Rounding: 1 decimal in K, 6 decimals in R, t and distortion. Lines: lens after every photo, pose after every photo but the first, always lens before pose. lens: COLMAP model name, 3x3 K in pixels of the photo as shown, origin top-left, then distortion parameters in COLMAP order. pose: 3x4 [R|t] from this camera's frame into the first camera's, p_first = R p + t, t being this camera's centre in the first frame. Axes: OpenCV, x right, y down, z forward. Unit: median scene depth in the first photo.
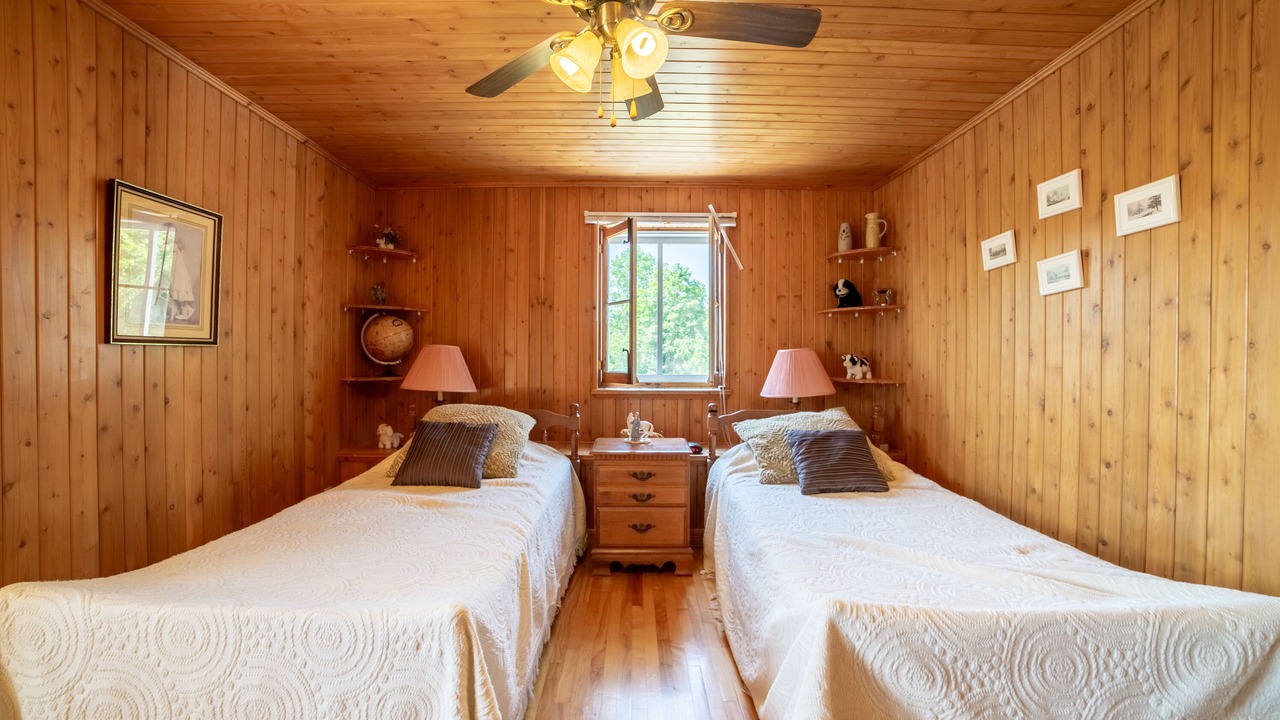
lens RADIAL K [[514.1, 0, 640.0], [0, 514.1, 360.0], [0, 0, 1]] dist [-0.079064, 0.026308]
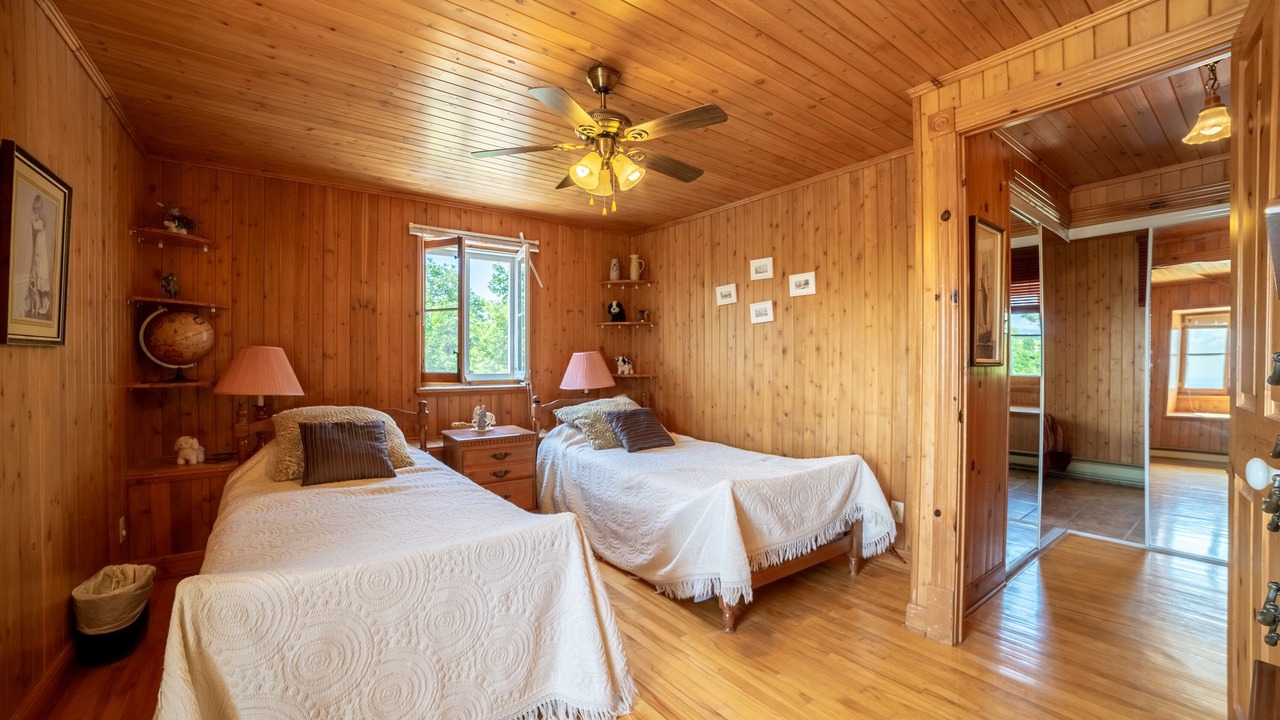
lens RADIAL K [[514.1, 0, 640.0], [0, 514.1, 360.0], [0, 0, 1]] dist [-0.079064, 0.026308]
pose [[0.802711, -0.004018, 0.596355, -0.414977], [0.003888, 0.999991, 0.001504, -0.003356], [-0.596356, 0.001112, 0.802719, -0.160561]]
